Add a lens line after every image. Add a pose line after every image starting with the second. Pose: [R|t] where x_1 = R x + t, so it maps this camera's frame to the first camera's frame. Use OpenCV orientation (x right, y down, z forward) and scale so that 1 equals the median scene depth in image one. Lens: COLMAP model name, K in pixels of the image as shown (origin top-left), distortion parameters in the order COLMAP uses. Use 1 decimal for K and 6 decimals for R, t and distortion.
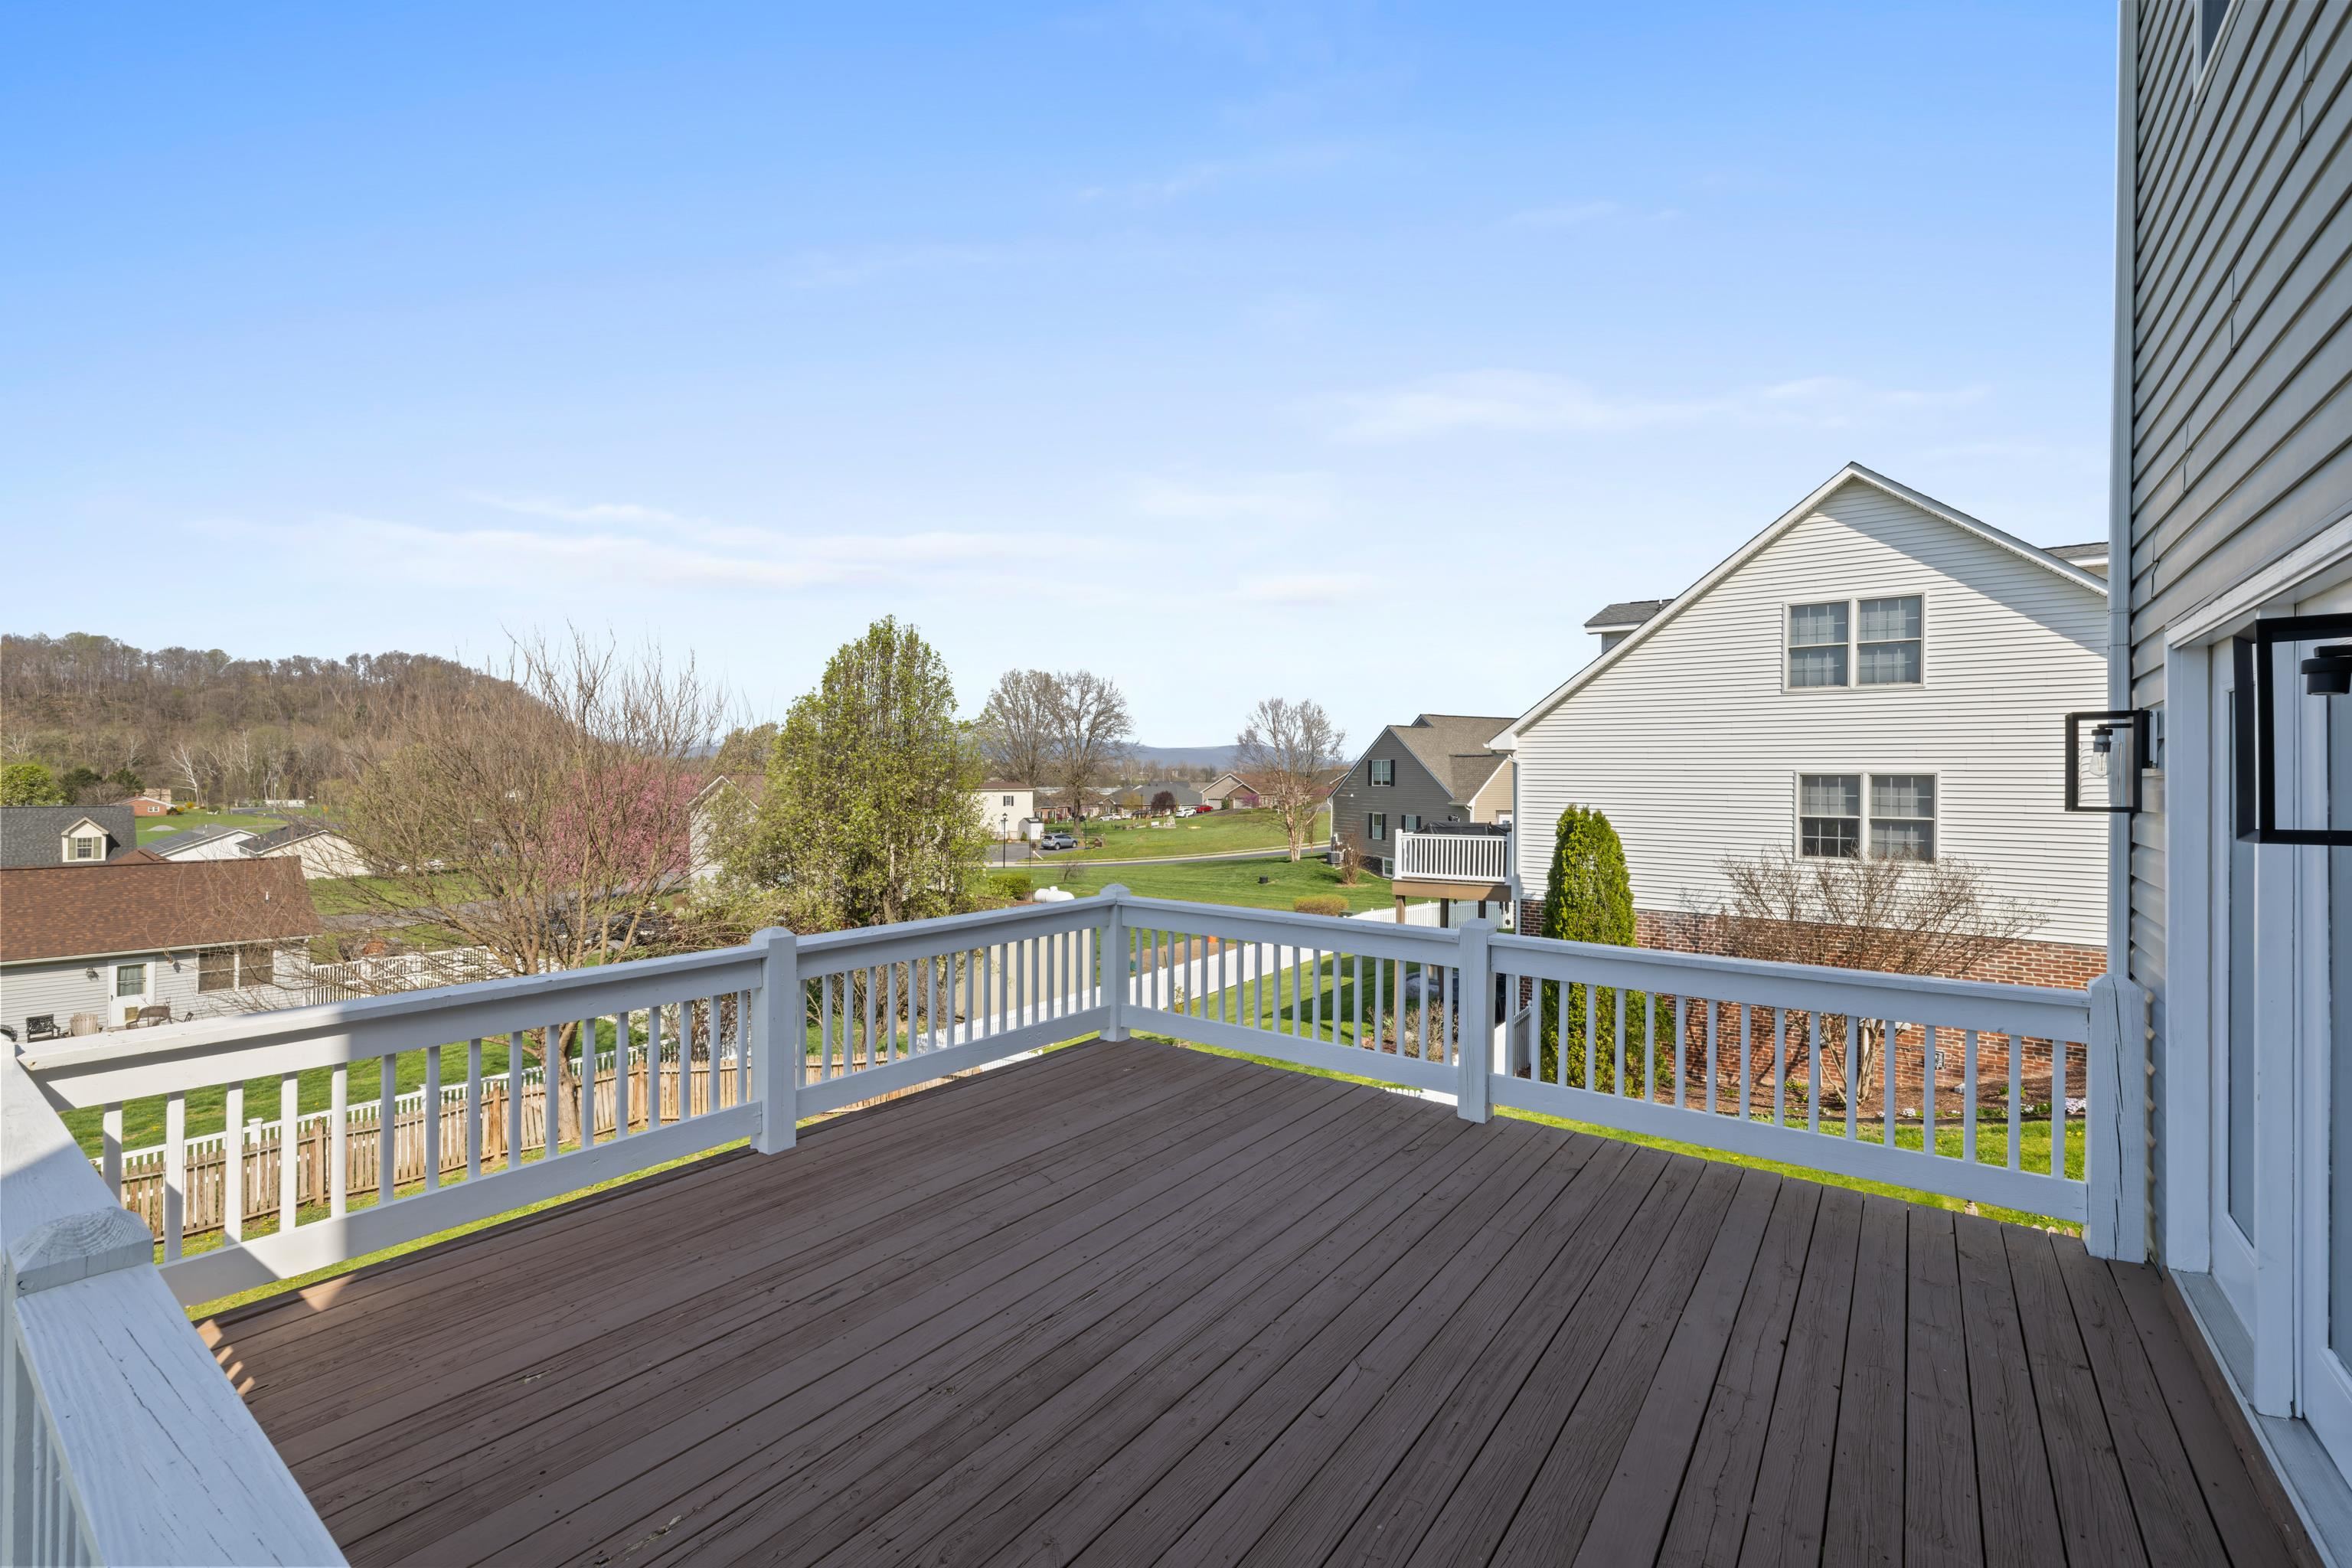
lens RADIAL K [[985.0, 0, 1176.0], [0, 985.0, 784.0], [0, 0, 1]] dist [-0.000567, -0.000395]
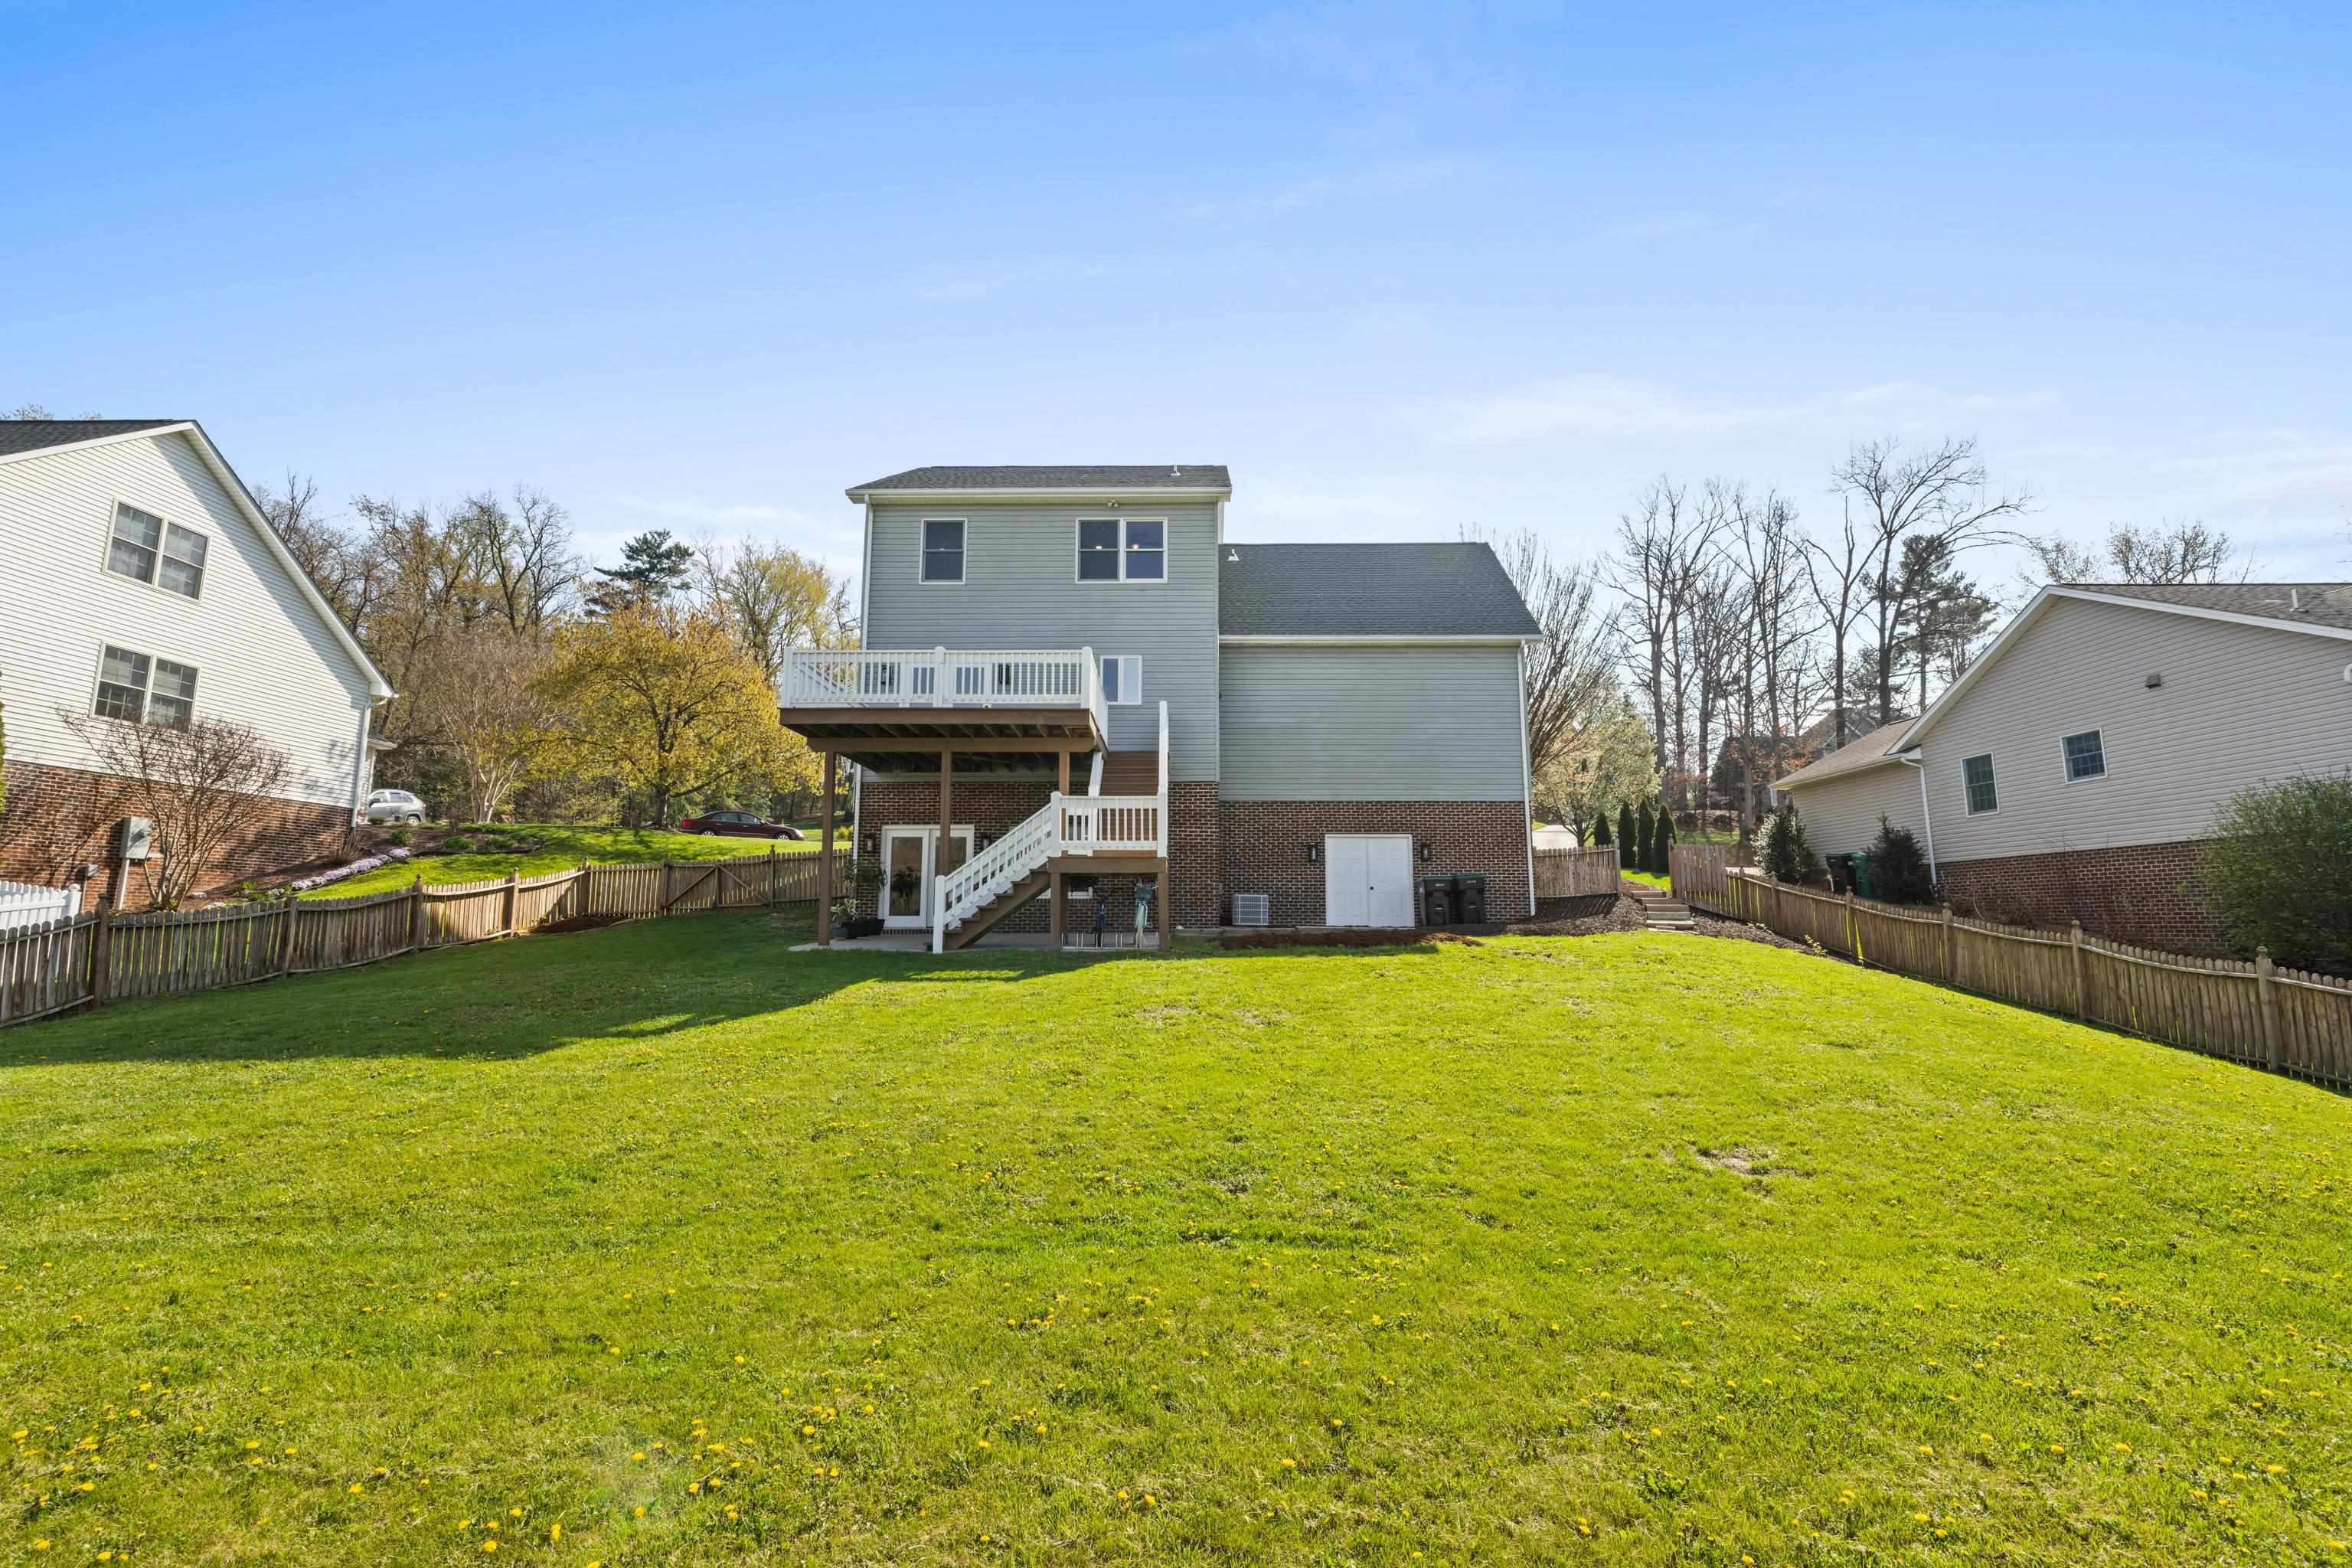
lens RADIAL K [[985.0, 0, 1176.0], [0, 985.0, 784.0], [0, 0, 1]] dist [-0.000567, -0.000395]
pose [[-0.594886, 0.107577, 0.796579, -1.049977], [-0.000371, 0.990967, -0.134105, 0.317117], [-0.803810, -0.080073, -0.589473, 0.684571]]
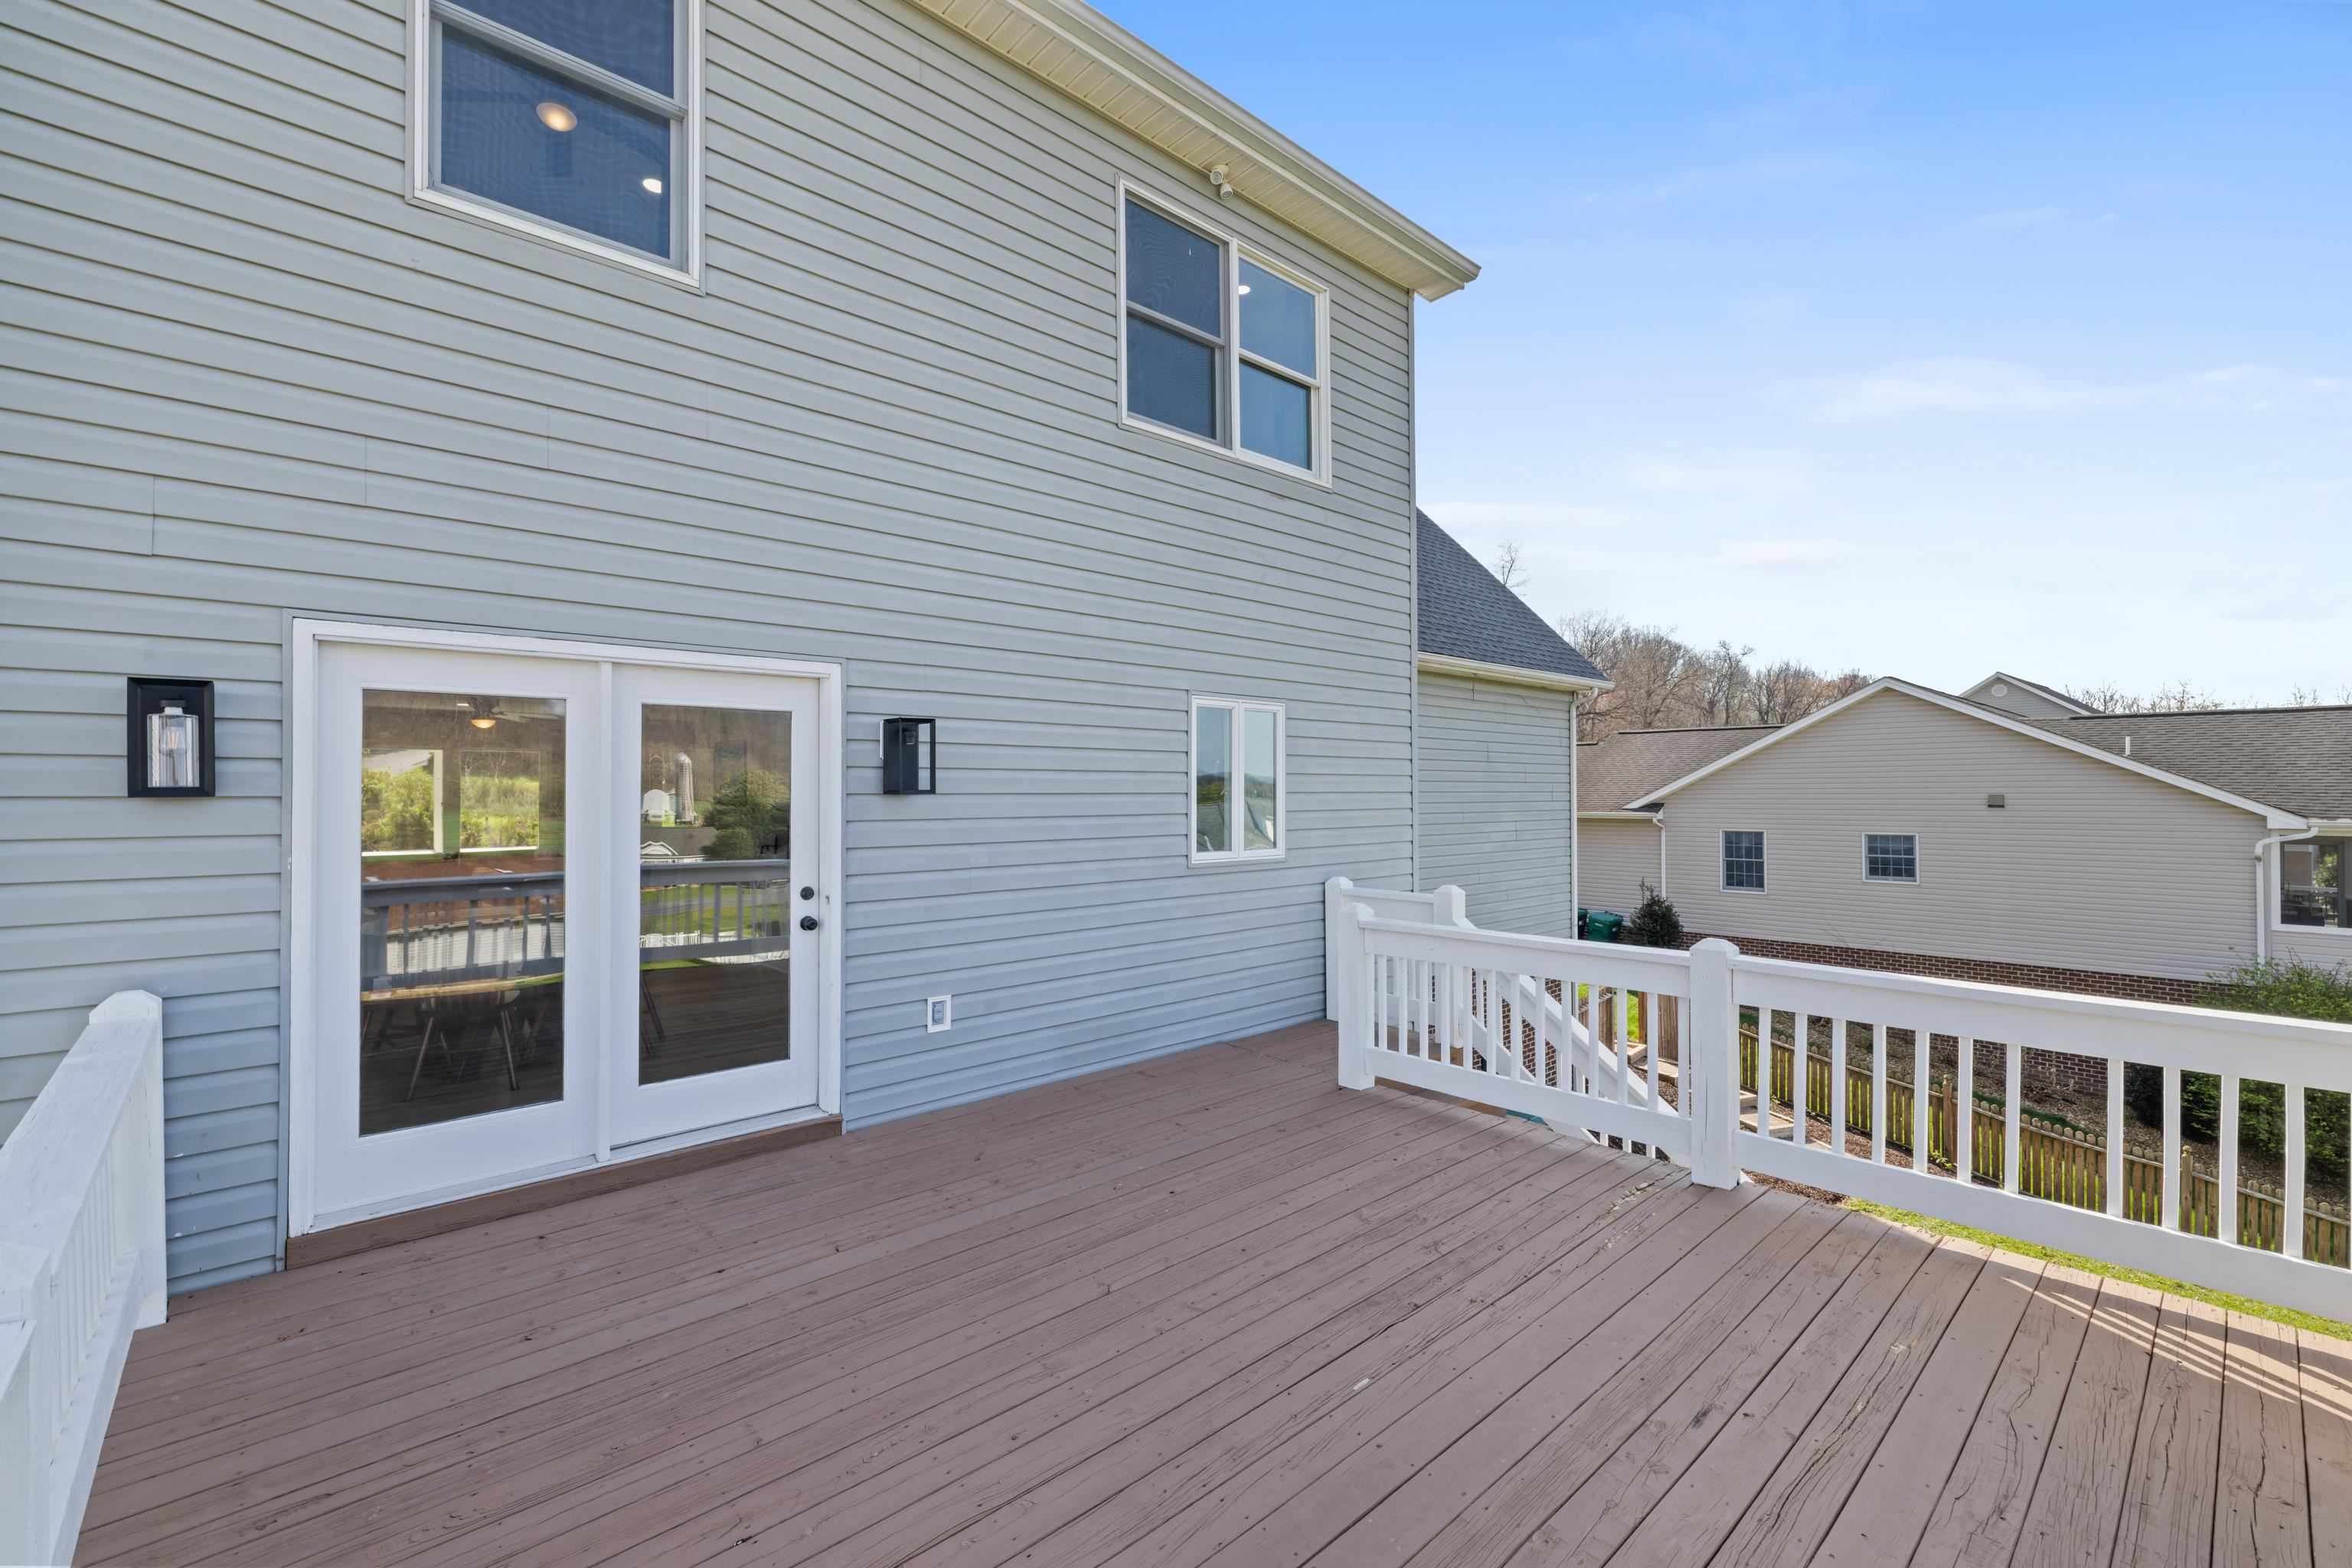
lens RADIAL K [[985.0, 0, 1176.0], [0, 985.0, 784.0], [0, 0, 1]] dist [-0.000567, -0.000395]
pose [[-0.982267, -0.004841, 0.187425, -0.017931], [-0.005049, 0.999987, -0.000634, 0.003329], [-0.187419, -0.001569, -0.982279, 0.387782]]
